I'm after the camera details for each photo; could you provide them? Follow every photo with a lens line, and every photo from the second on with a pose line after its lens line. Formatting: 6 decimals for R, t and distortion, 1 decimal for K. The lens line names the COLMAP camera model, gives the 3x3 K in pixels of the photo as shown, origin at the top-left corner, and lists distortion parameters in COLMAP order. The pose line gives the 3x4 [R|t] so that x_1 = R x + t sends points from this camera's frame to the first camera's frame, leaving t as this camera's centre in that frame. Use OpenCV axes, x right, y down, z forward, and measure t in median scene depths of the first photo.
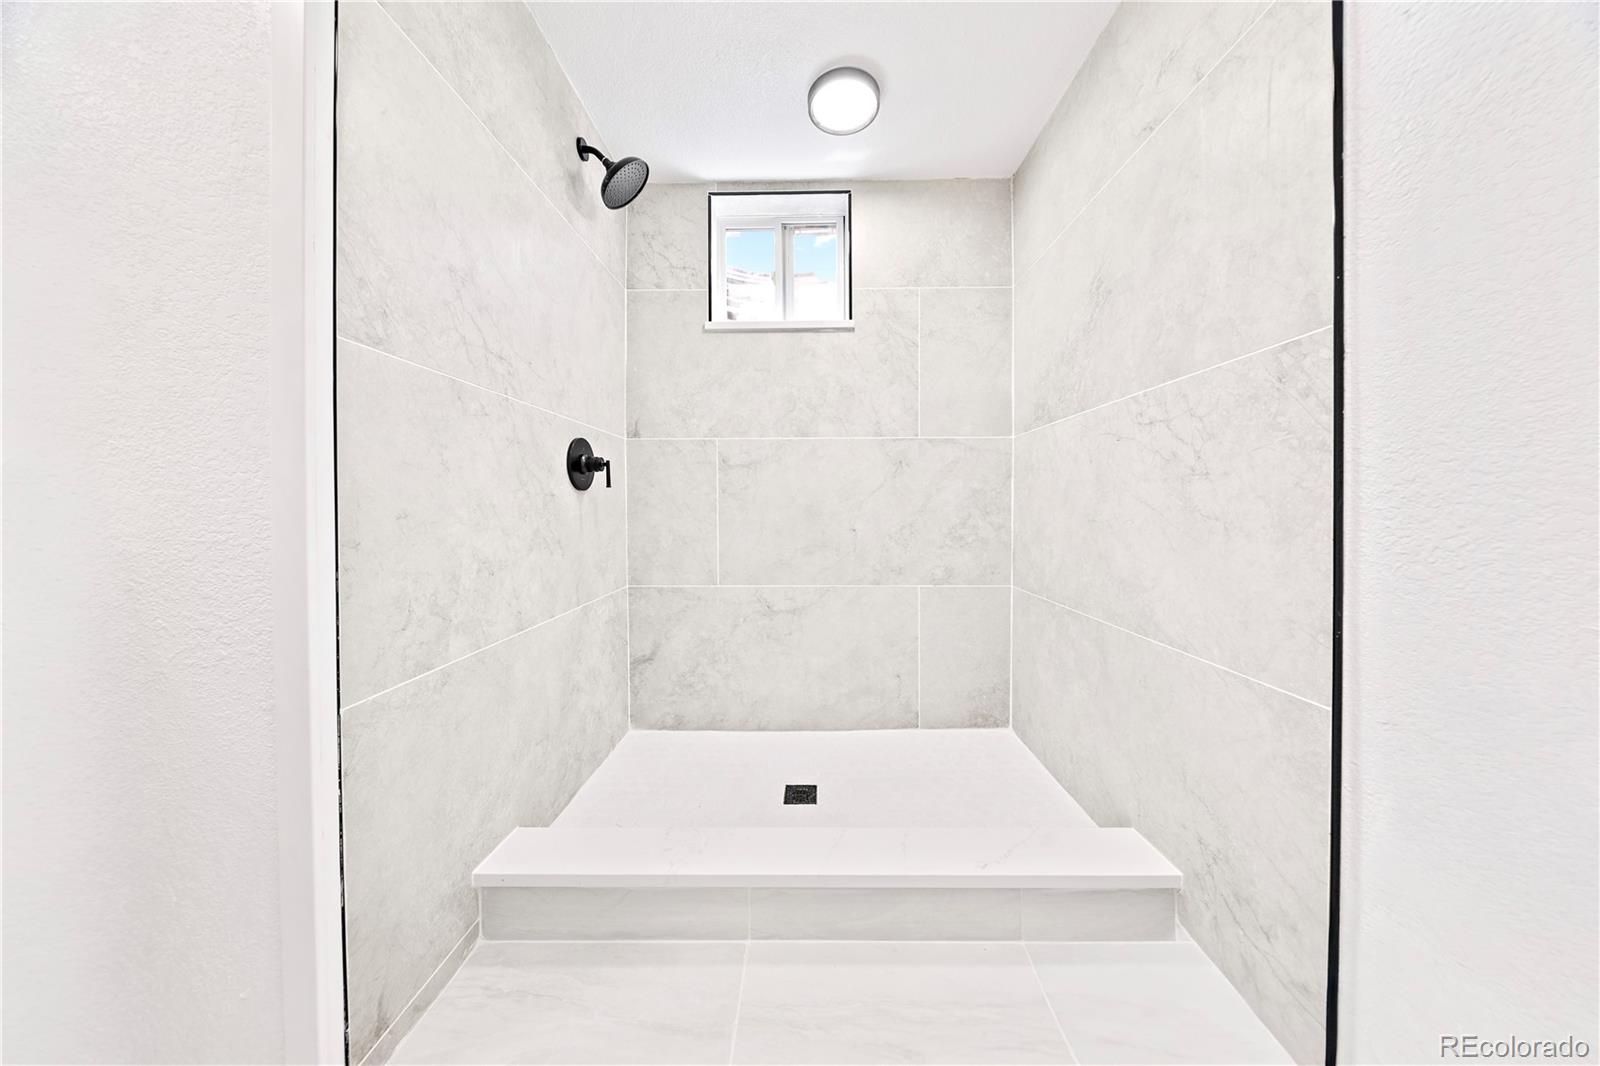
lens RADIAL K [[463.3, 0, 805.5], [0, 463.3, 508.4], [0, 0, 1]] dist [0.004690, -0.000370]
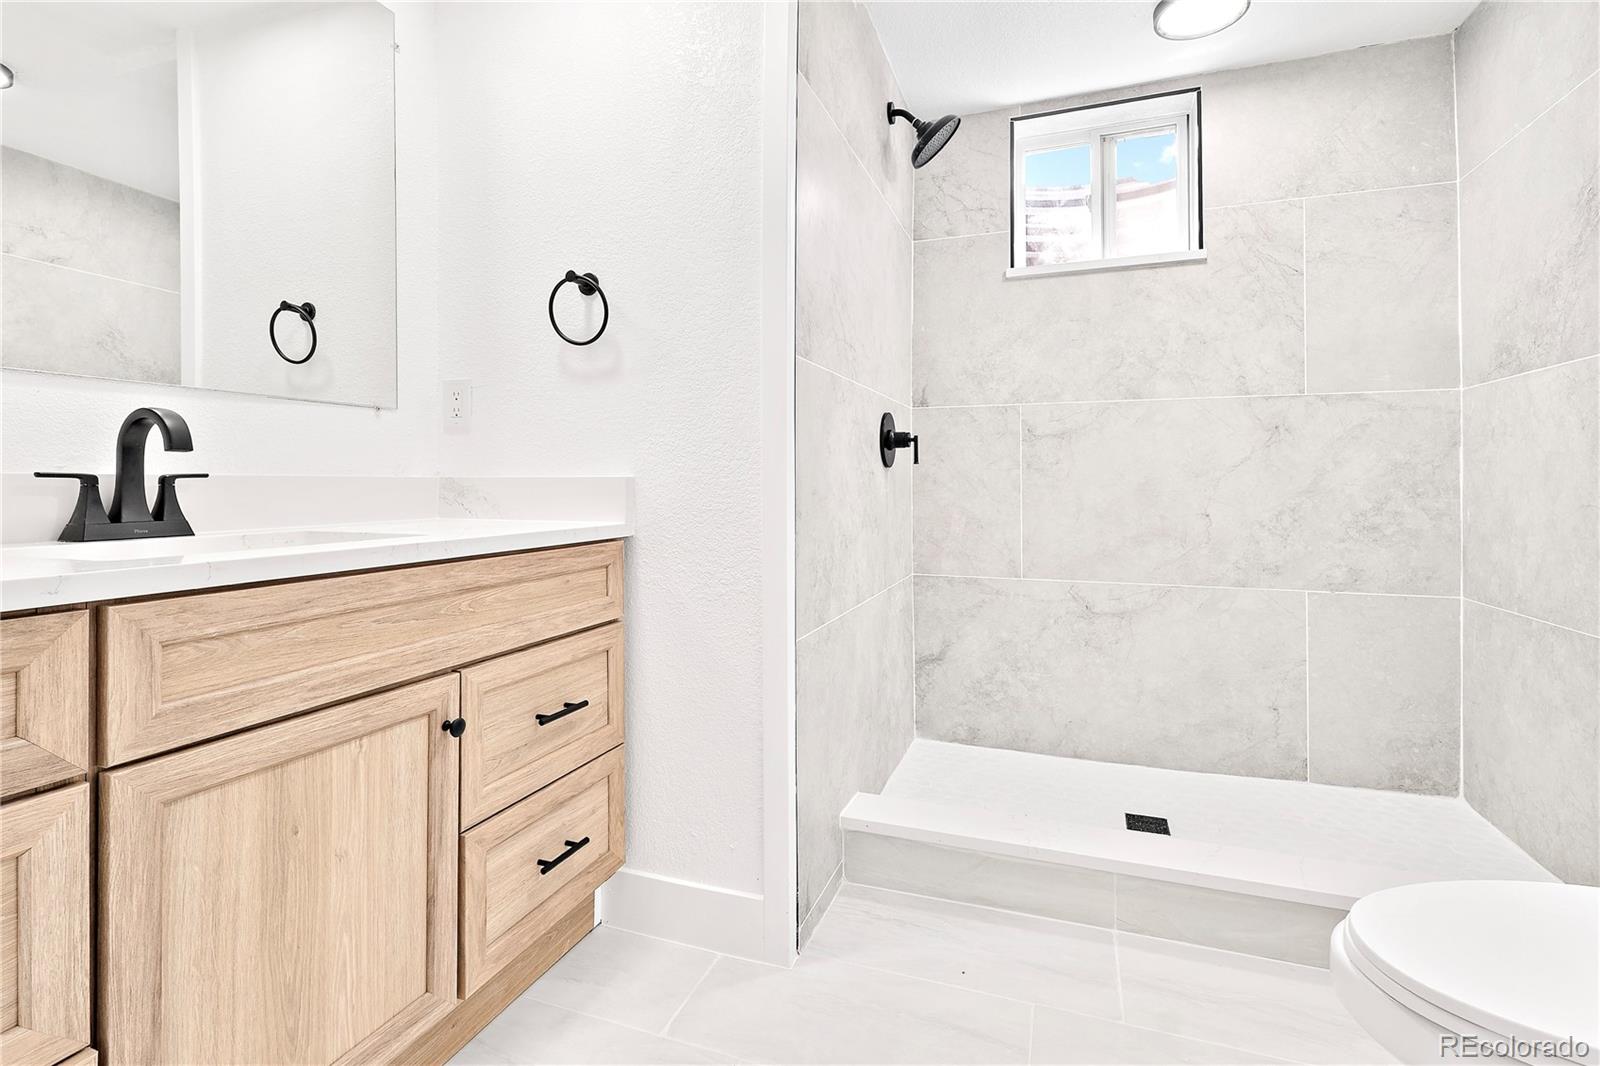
lens RADIAL K [[748.7, 0, 763.3], [0, 748.7, 471.9], [0, 0, 1]] dist [0.008976, -0.005260]
pose [[0.938766, -0.001808, -0.344551, -0.165404], [-0.004314, 0.999846, -0.016999, -0.001402], [0.344529, 0.017445, 0.938614, -0.460023]]
